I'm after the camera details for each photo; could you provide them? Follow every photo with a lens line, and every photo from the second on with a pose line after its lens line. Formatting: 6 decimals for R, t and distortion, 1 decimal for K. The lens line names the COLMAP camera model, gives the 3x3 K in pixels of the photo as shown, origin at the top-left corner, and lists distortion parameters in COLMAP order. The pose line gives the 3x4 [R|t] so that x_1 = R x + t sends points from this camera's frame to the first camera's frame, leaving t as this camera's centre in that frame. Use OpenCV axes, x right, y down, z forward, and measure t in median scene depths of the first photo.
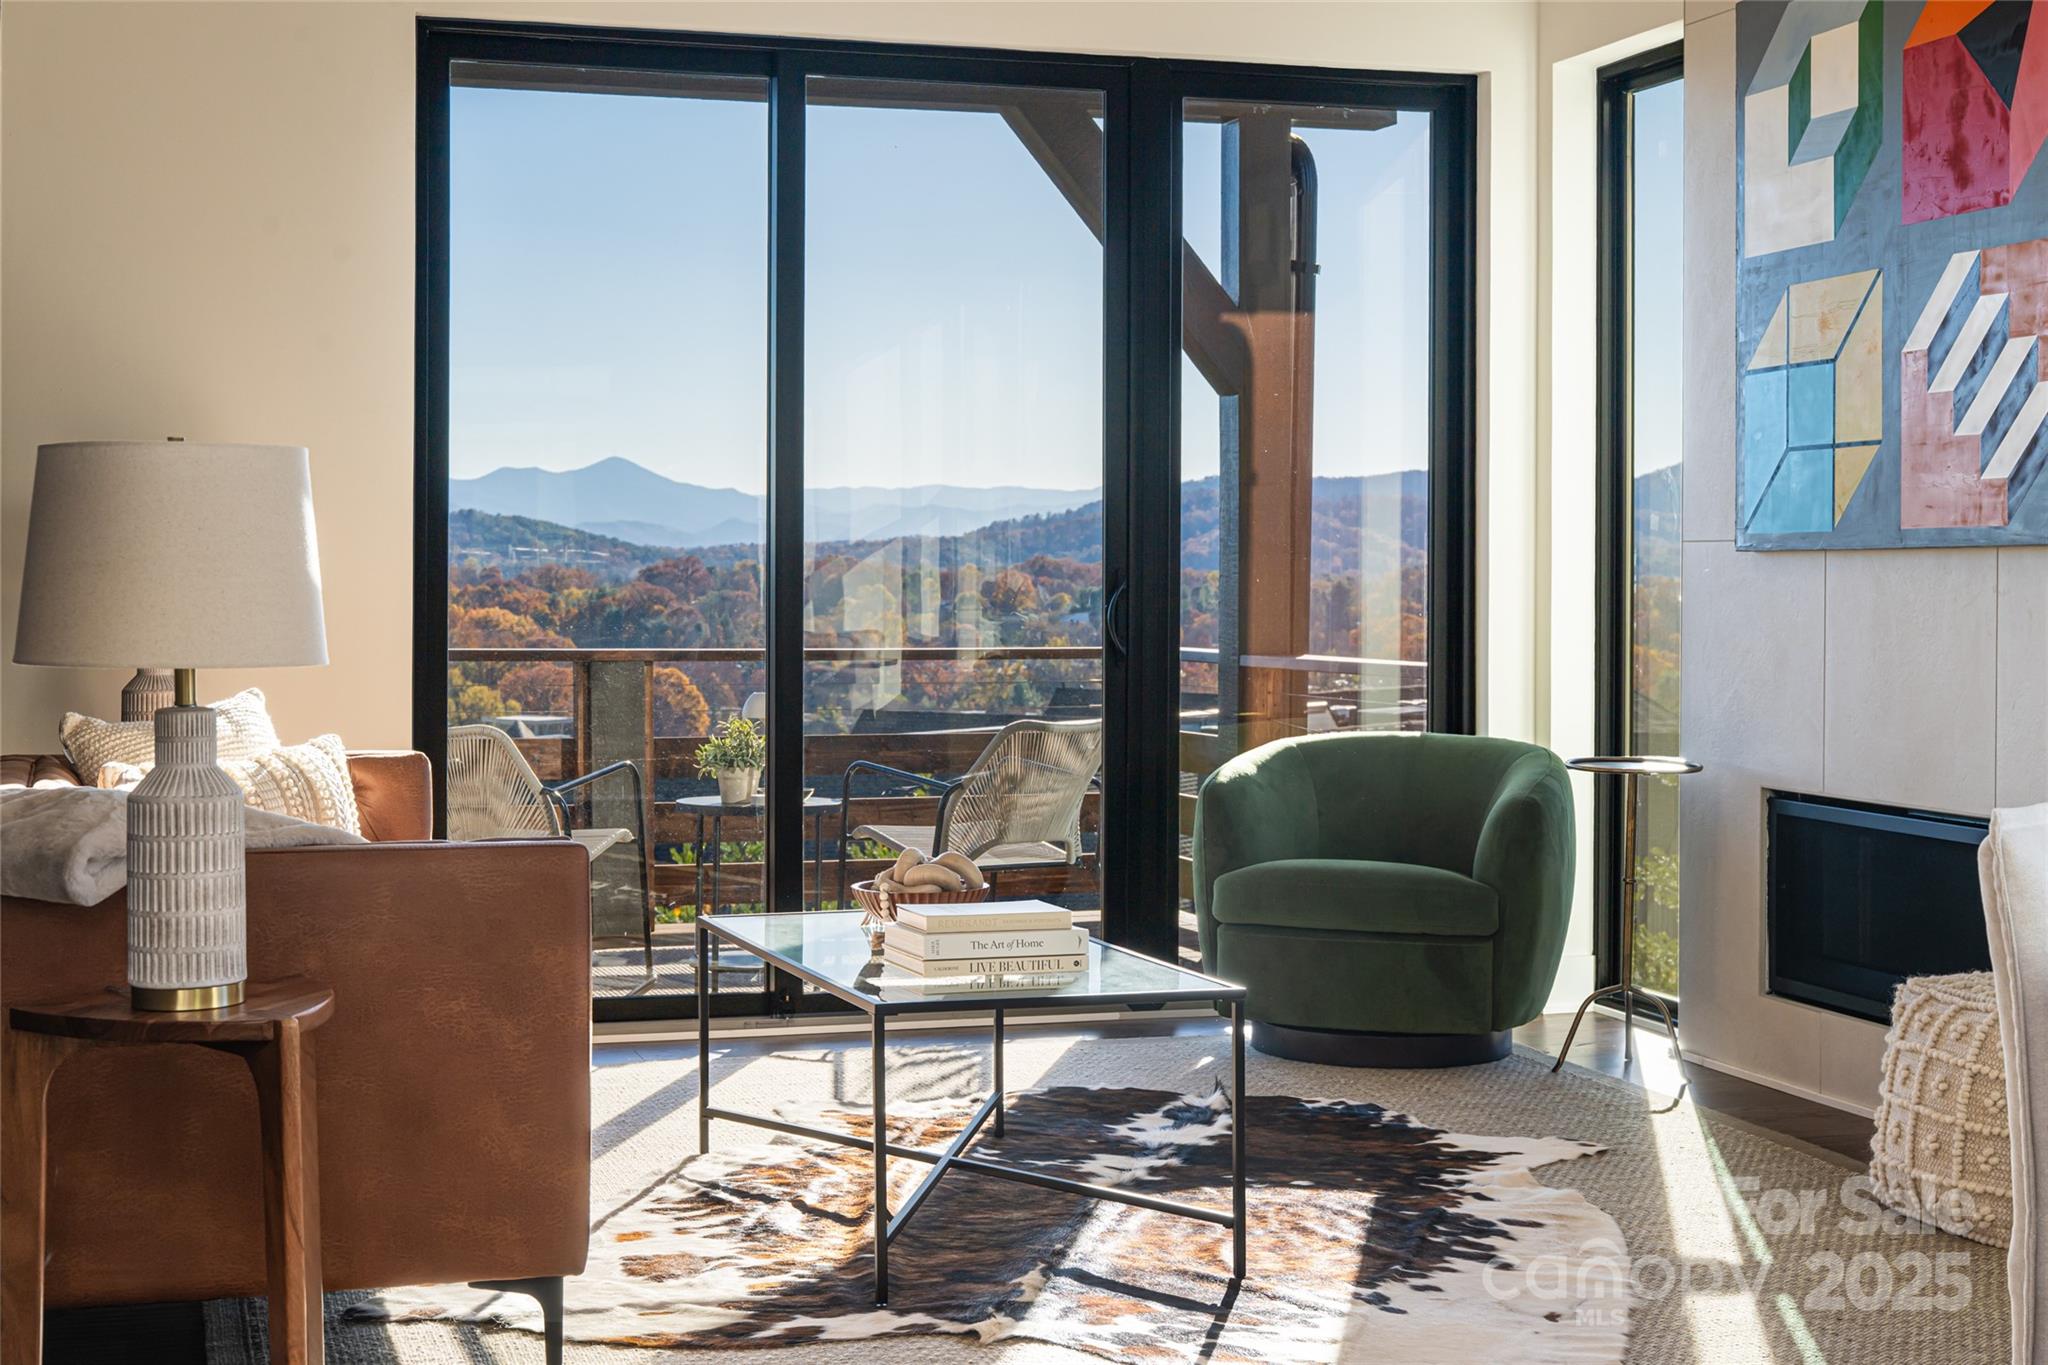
lens RADIAL K [[2840.4, 0, 1023.3], [0, 2840.4, 676.7], [0, 0, 1]] dist [-0.088372, 0.000000]
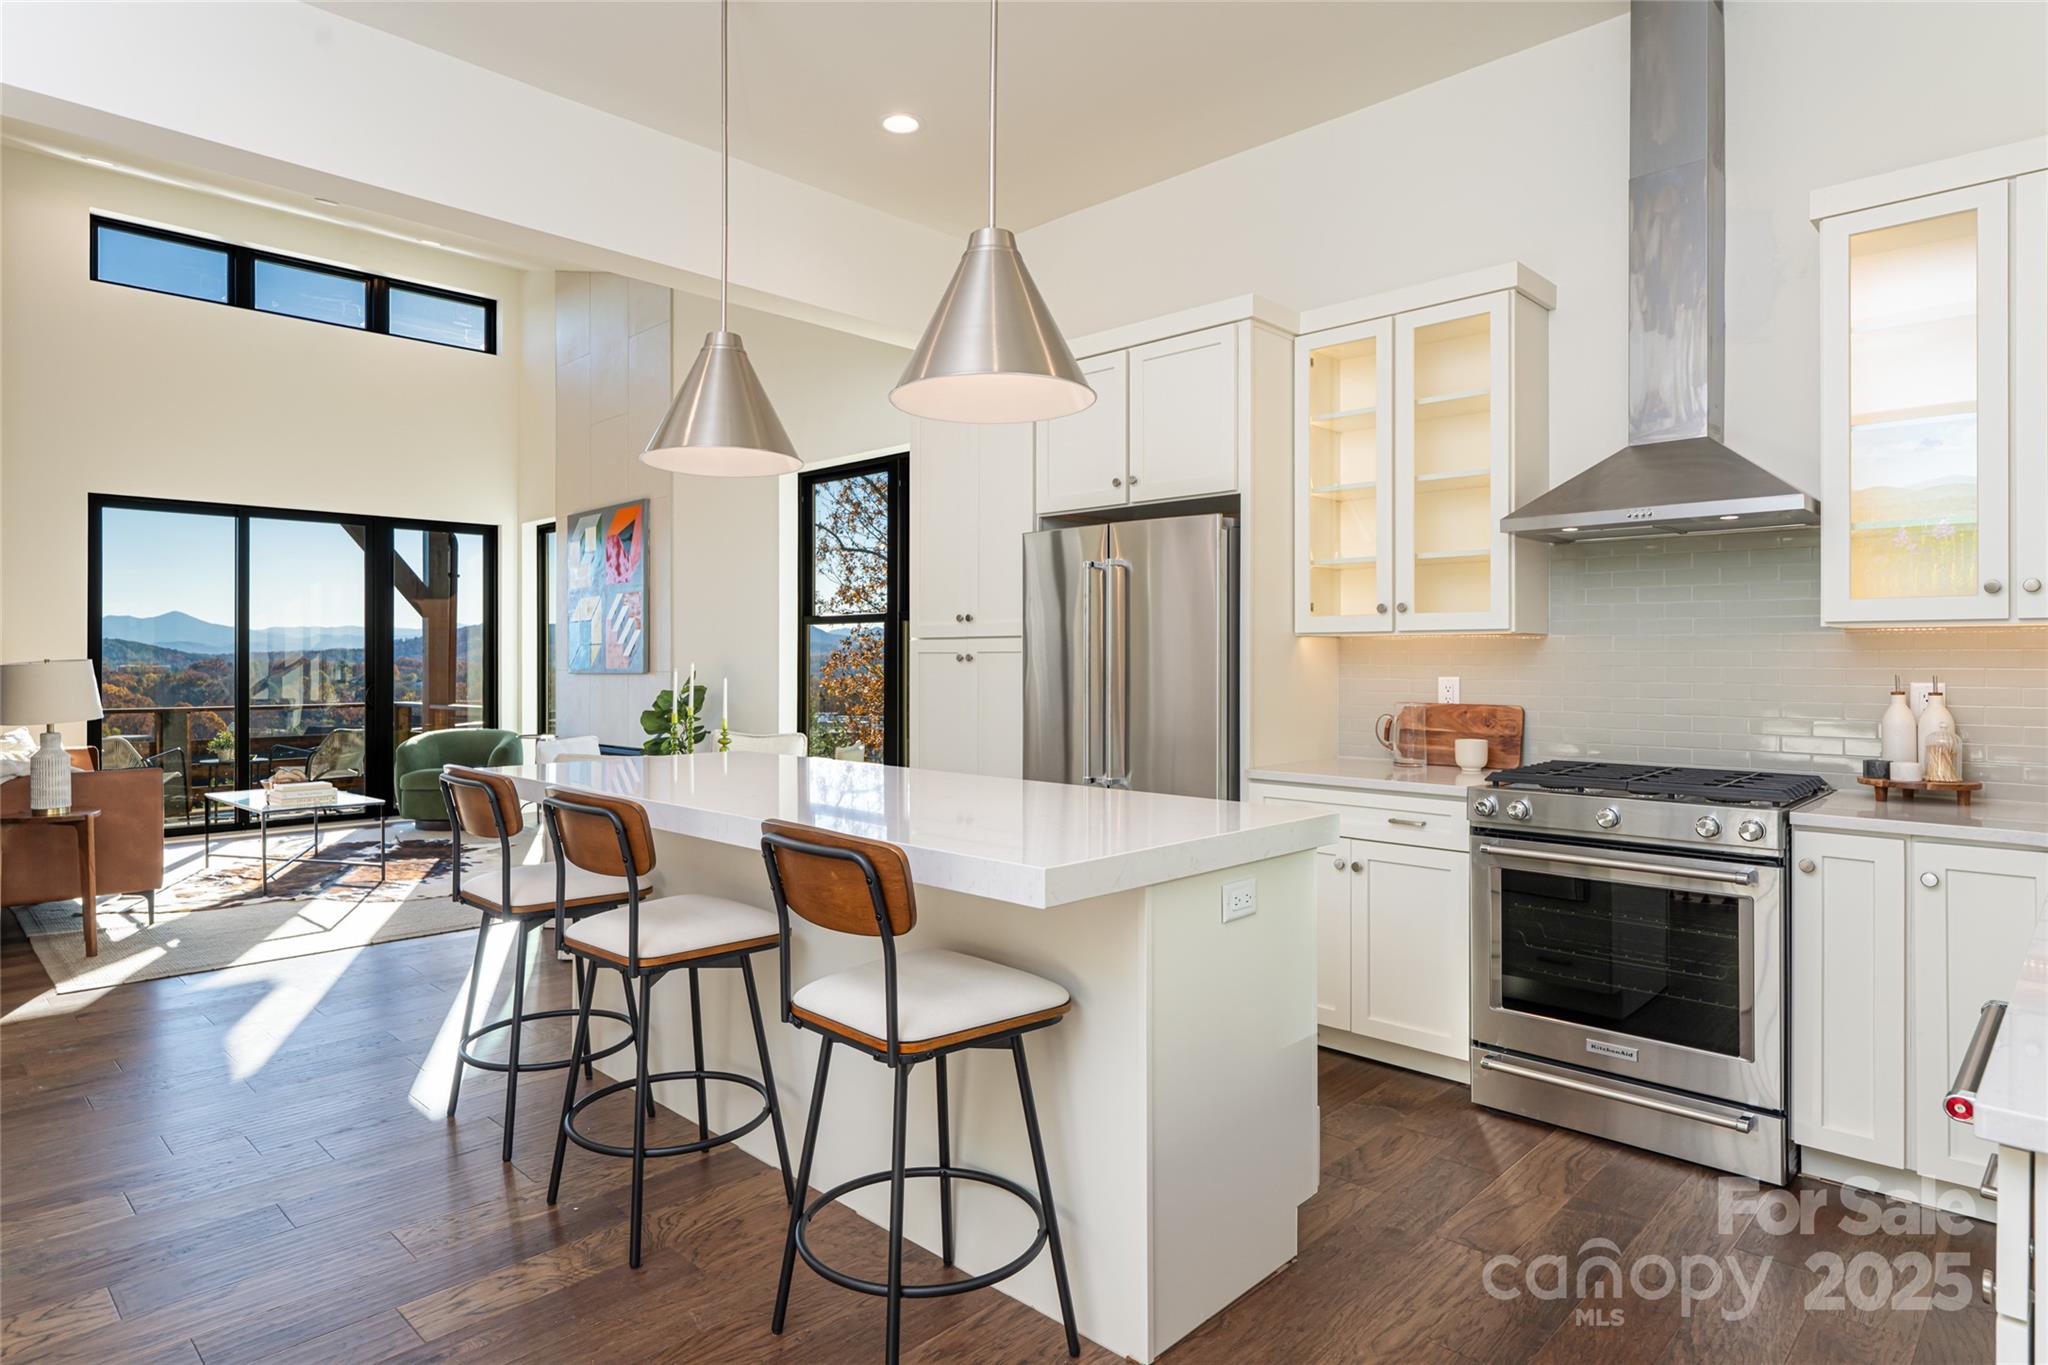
lens RADIAL K [[1119.8, 0, 970.4], [0, 1119.8, 662.8], [0, 0, 1]] dist [0.005882, 0.000003]
pose [[0.890245, -0.012651, 0.455307, 0.069513], [0.026362, 0.999370, -0.023776, -0.012306], [-0.454719, 0.033170, 0.890017, -0.485236]]
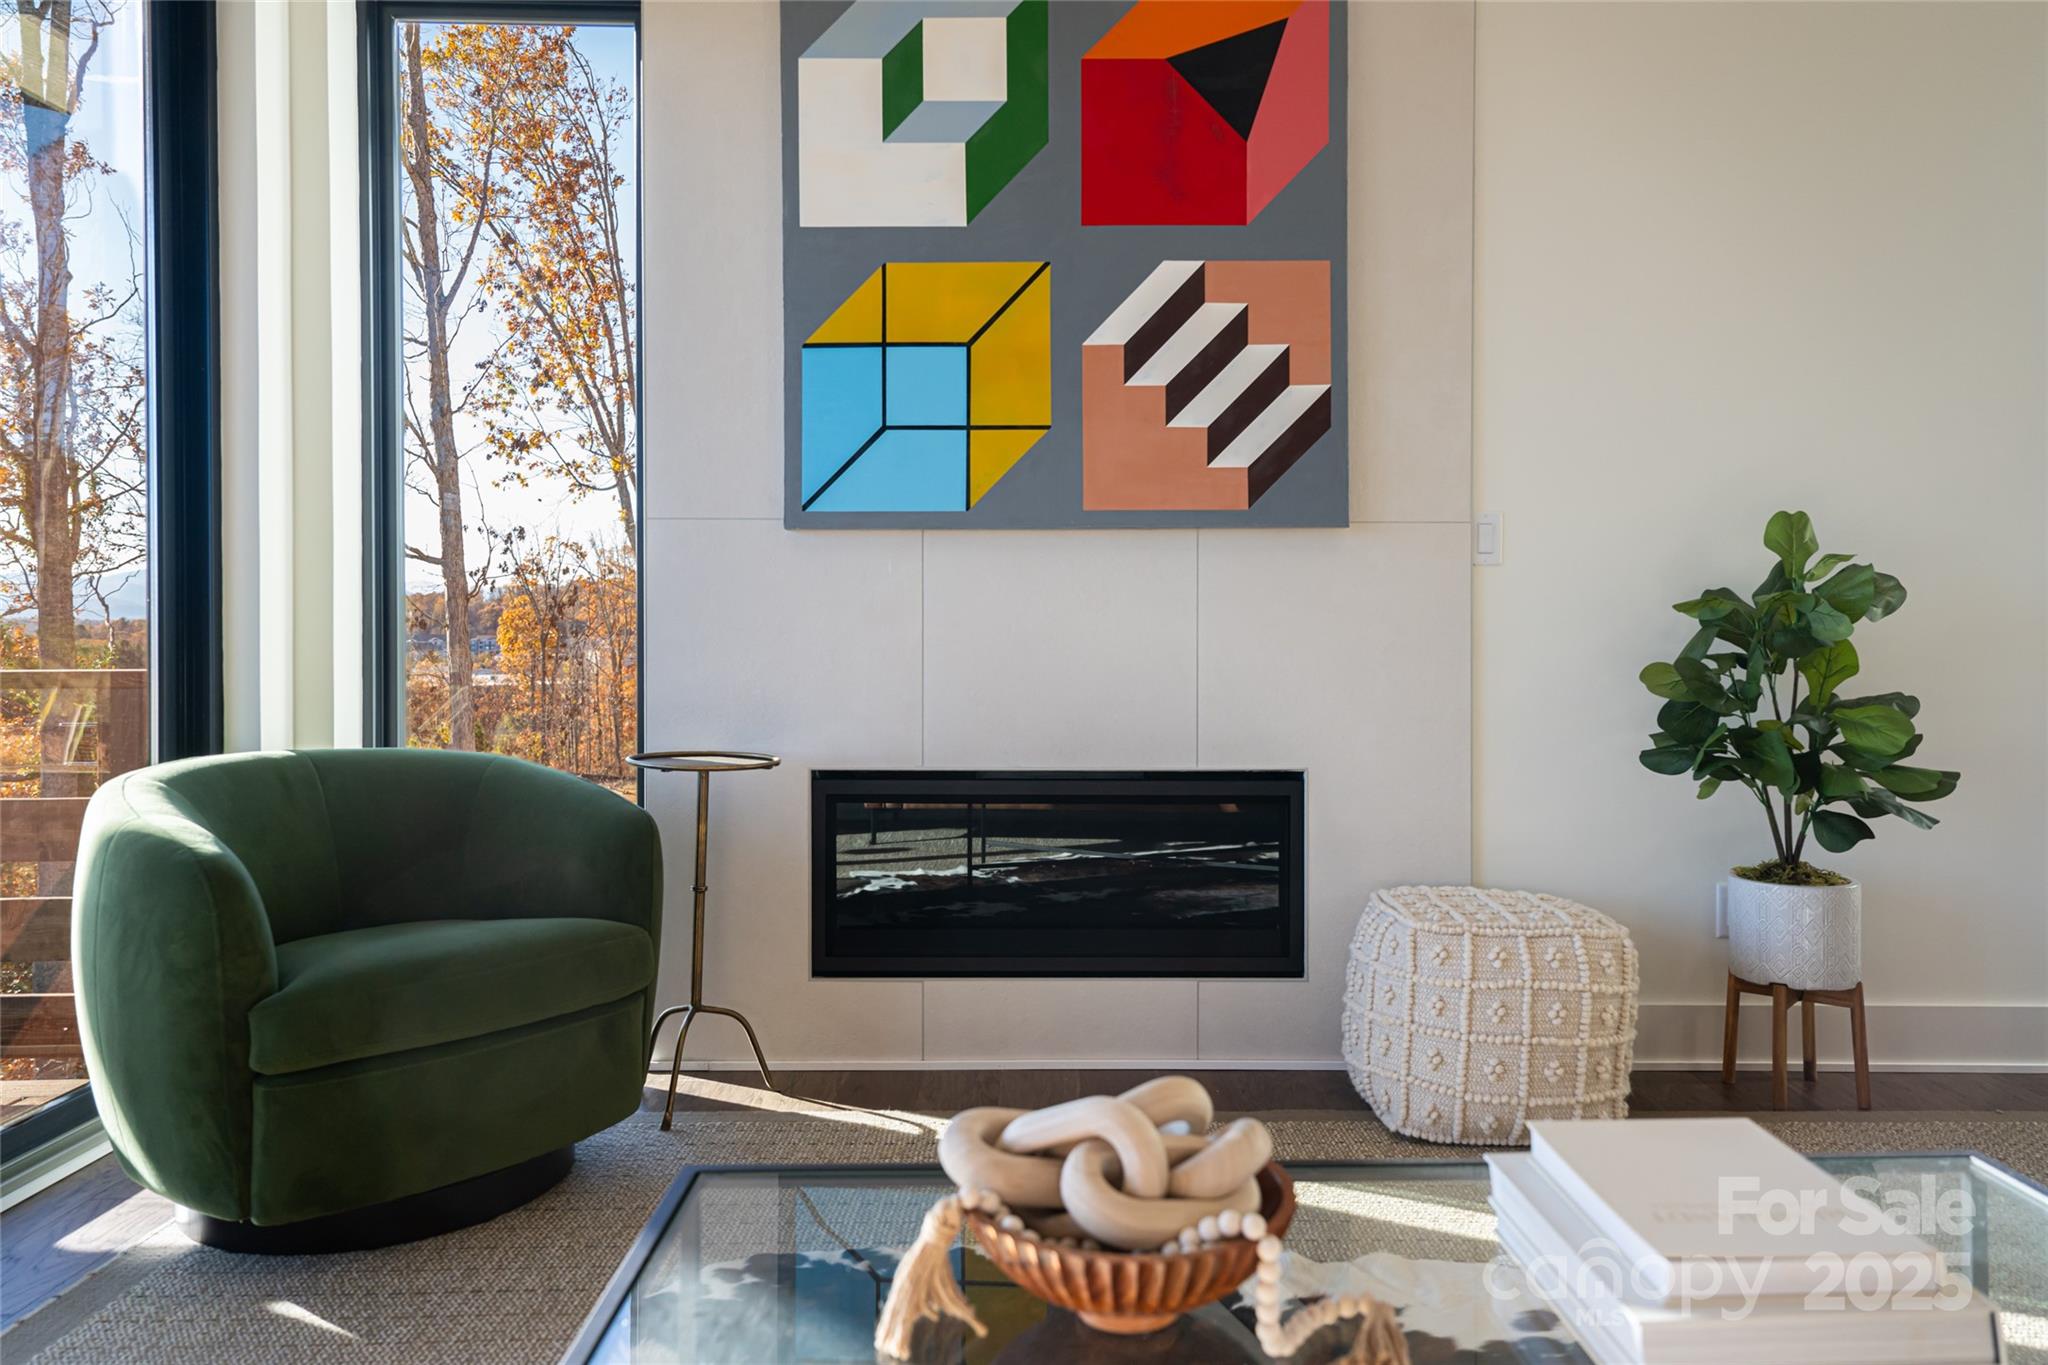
lens RADIAL K [[1420.1, 0, 1045.4], [0, 1420.1, 639.8], [0, 0, 1]] dist [0.024069, -0.007206]
pose [[0.284482, -0.016058, 0.958547, -0.202310], [0.033149, 0.999427, 0.006905, -0.007150], [-0.958108, 0.029810, 0.284852, 0.825292]]
